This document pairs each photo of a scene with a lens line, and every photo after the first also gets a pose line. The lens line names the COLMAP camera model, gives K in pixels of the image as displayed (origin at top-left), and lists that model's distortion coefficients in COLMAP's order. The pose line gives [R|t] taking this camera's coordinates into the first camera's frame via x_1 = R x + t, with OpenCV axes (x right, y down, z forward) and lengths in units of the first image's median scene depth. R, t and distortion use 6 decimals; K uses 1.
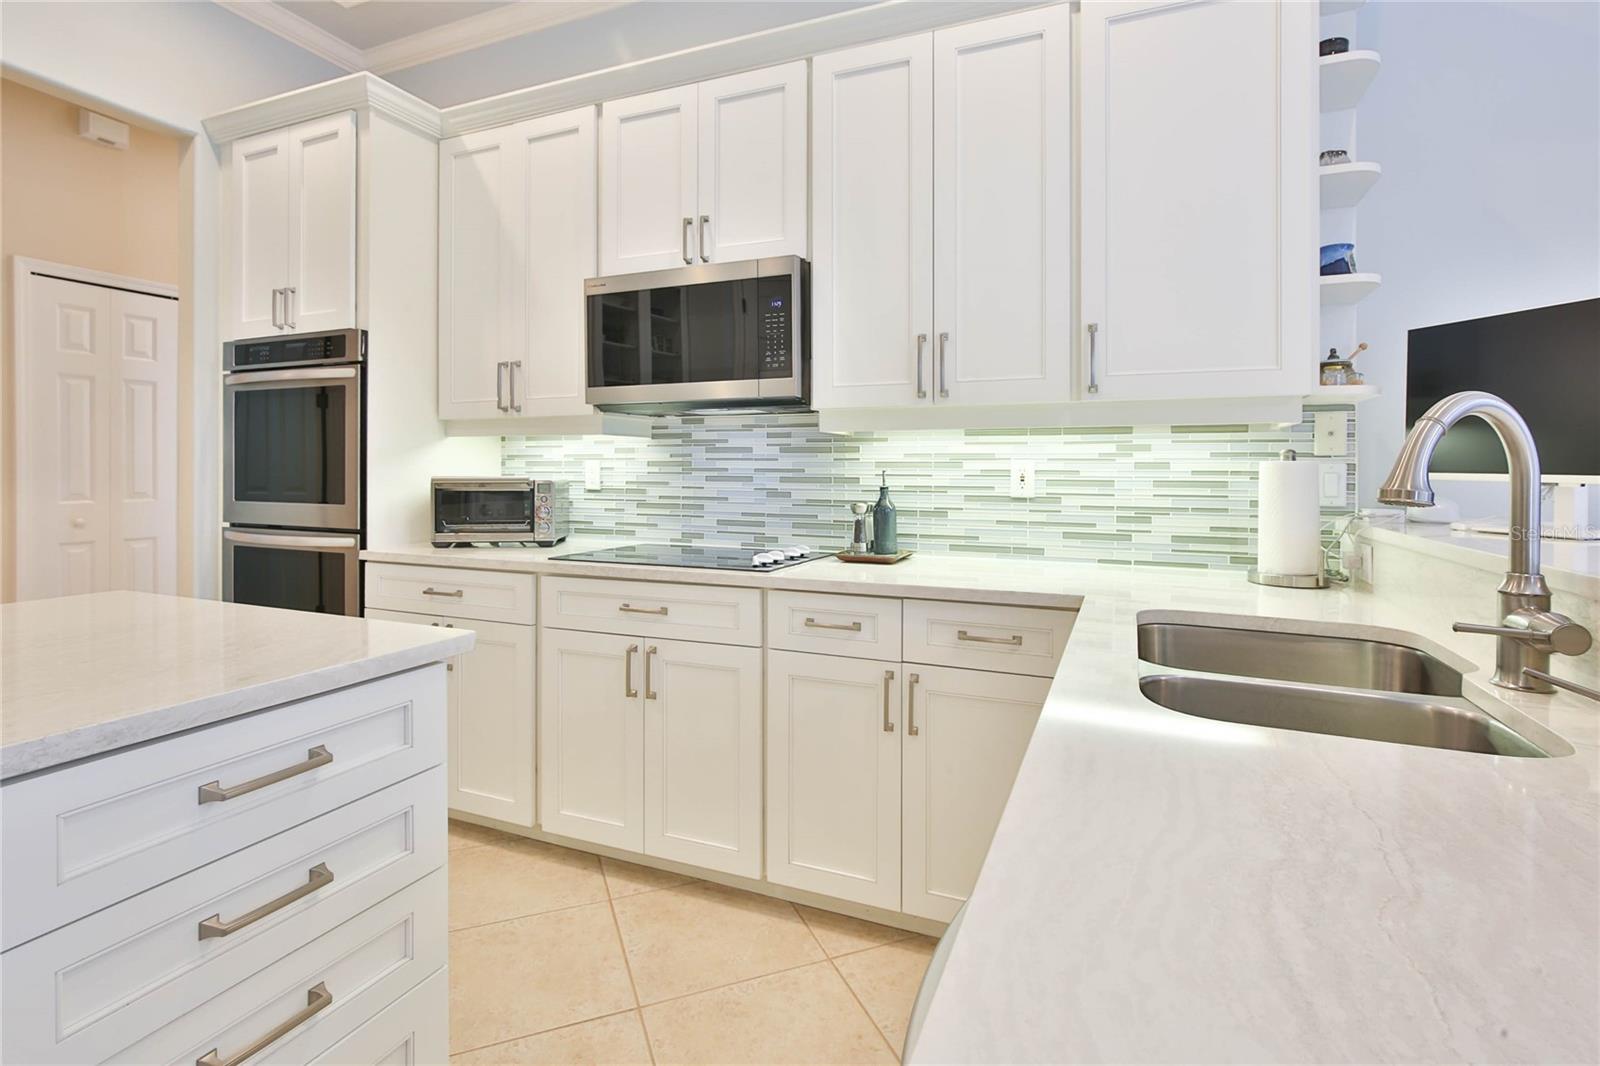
lens RADIAL K [[774.8, 0, 803.7], [0, 774.8, 469.1], [0, 0, 1]] dist [-0.001609, 0.001619]
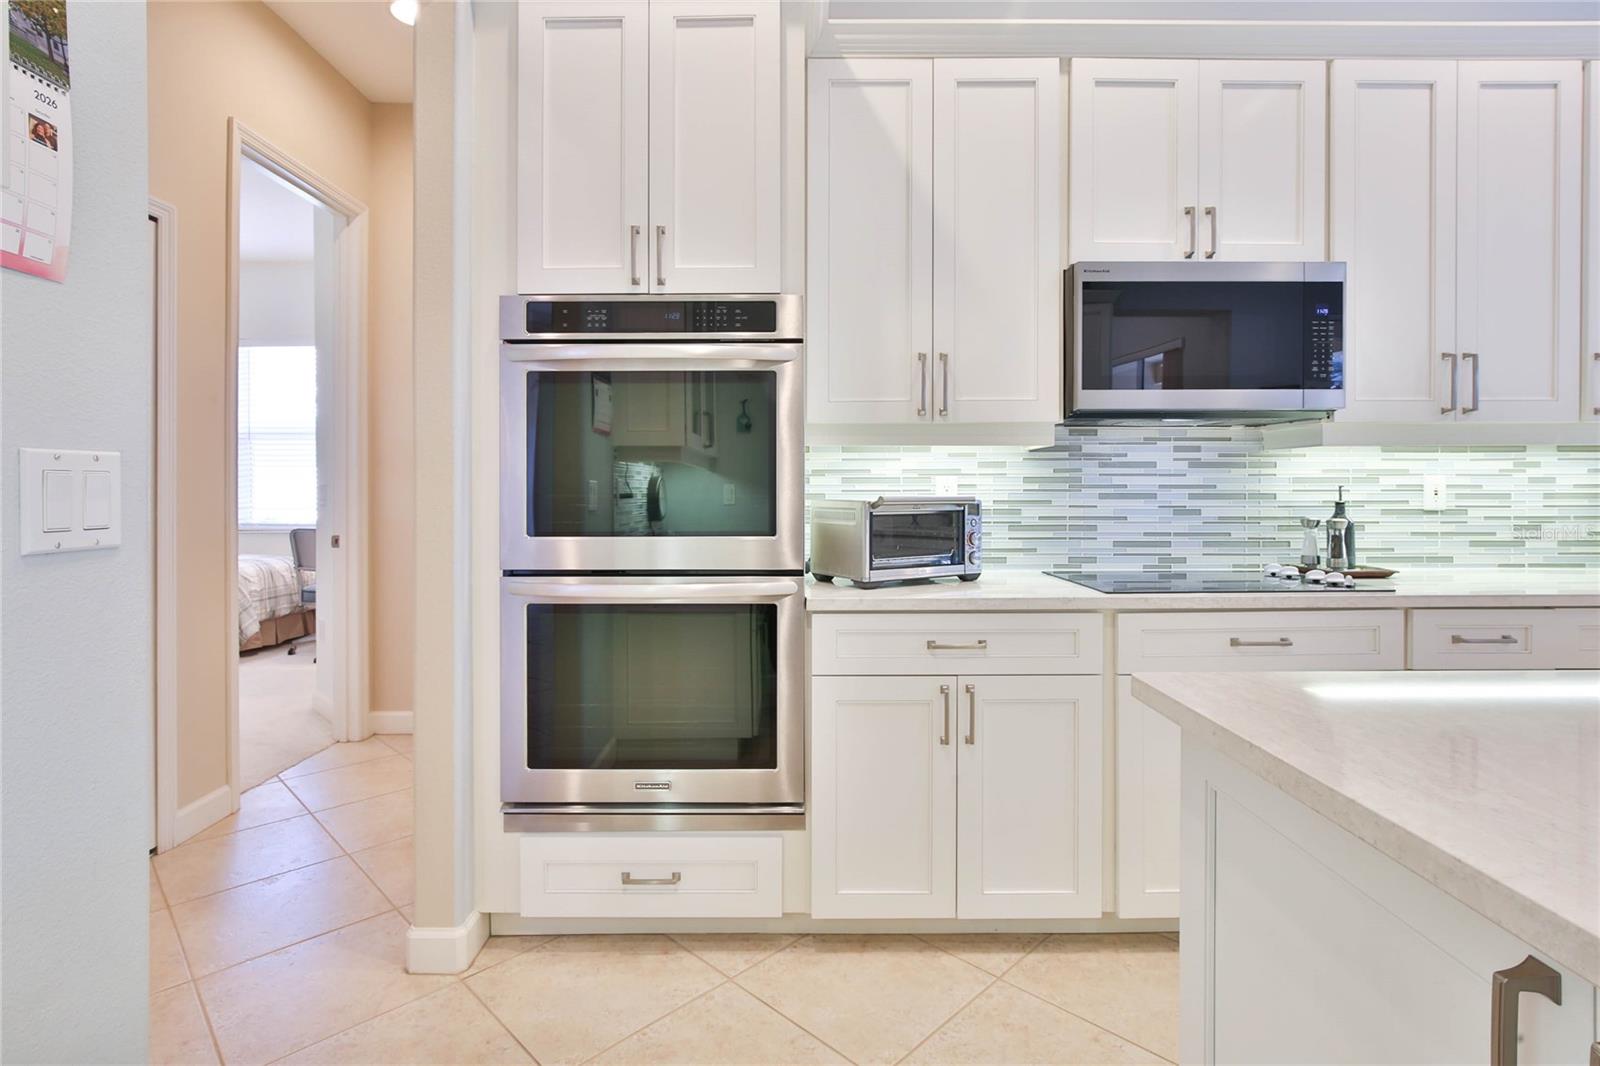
lens RADIAL K [[774.8, 0, 810.1], [0, 774.8, 491.4], [0, 0, 1]] dist [-0.001609, 0.001619]
pose [[0.916825, -0.006920, 0.399228, -0.915519], [0.005482, 0.999974, 0.004743, 0.000575], [-0.399251, -0.002160, 0.916839, 0.347451]]
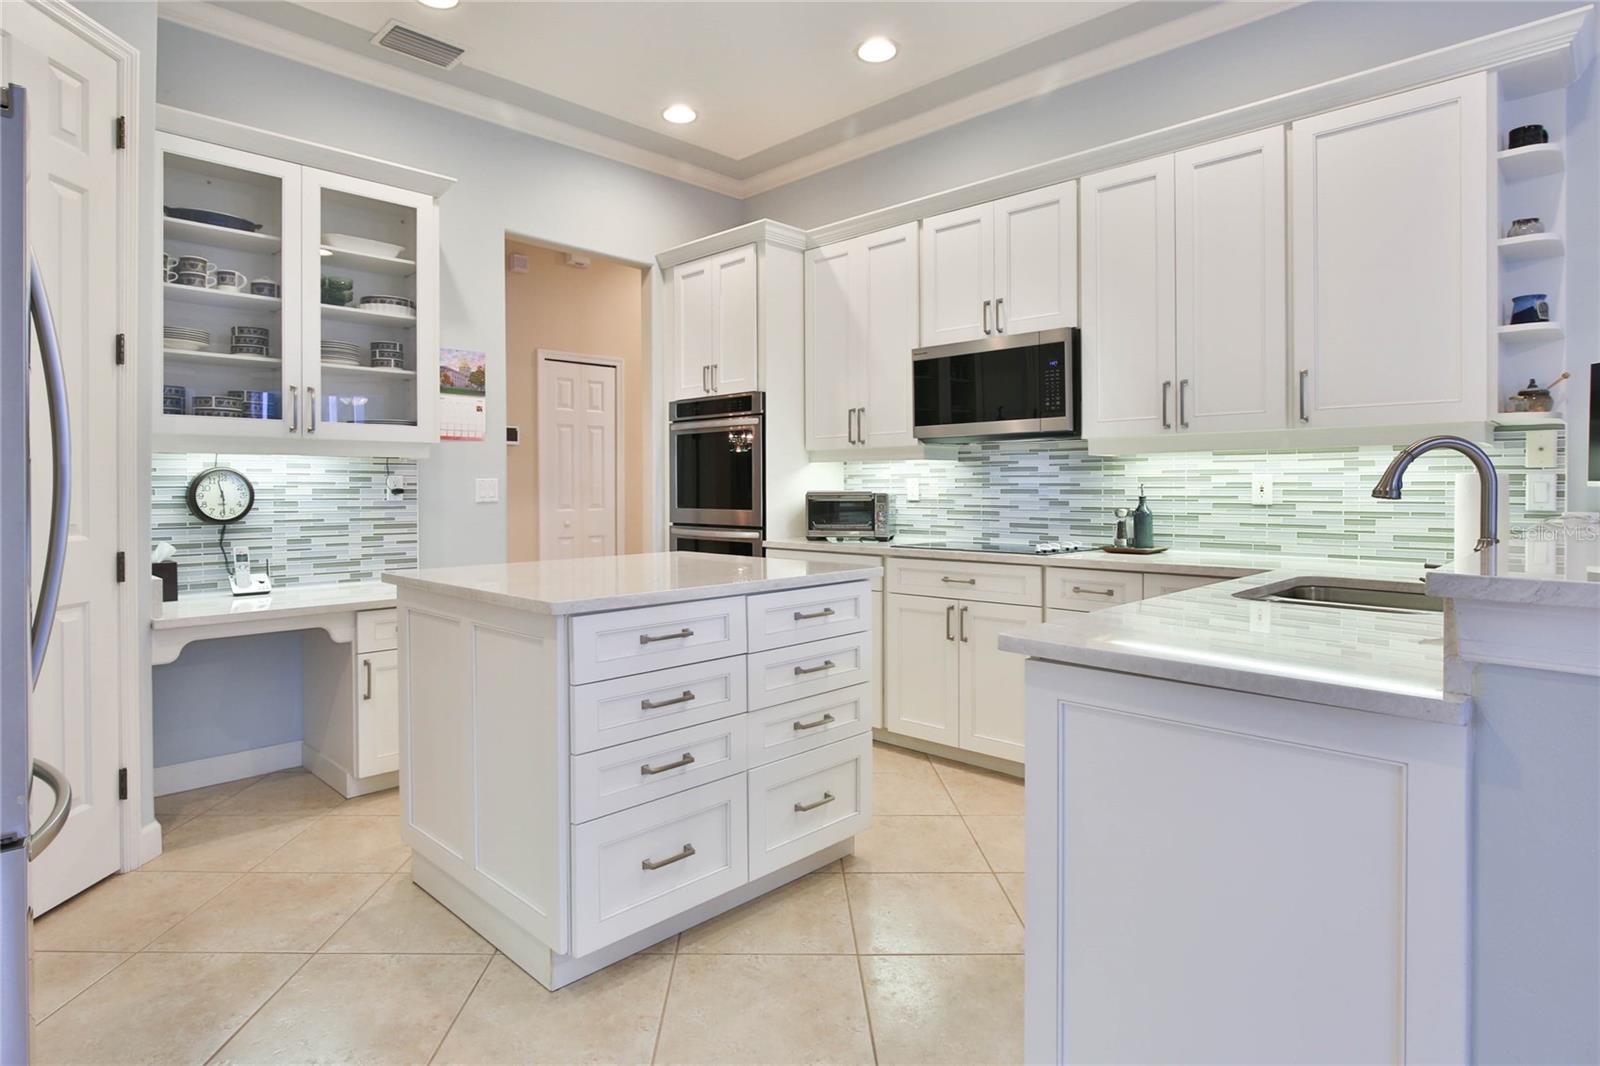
lens RADIAL K [[850.3, 0, 778.8], [0, 850.3, 496.4], [0, 0, 1]] dist [-0.012309, 0.000592]
pose [[0.929527, -0.003187, -0.368741, 0.060785], [0.007486, 0.999920, 0.010229, 0.003578], [0.368679, -0.012268, 0.929476, -0.532844]]
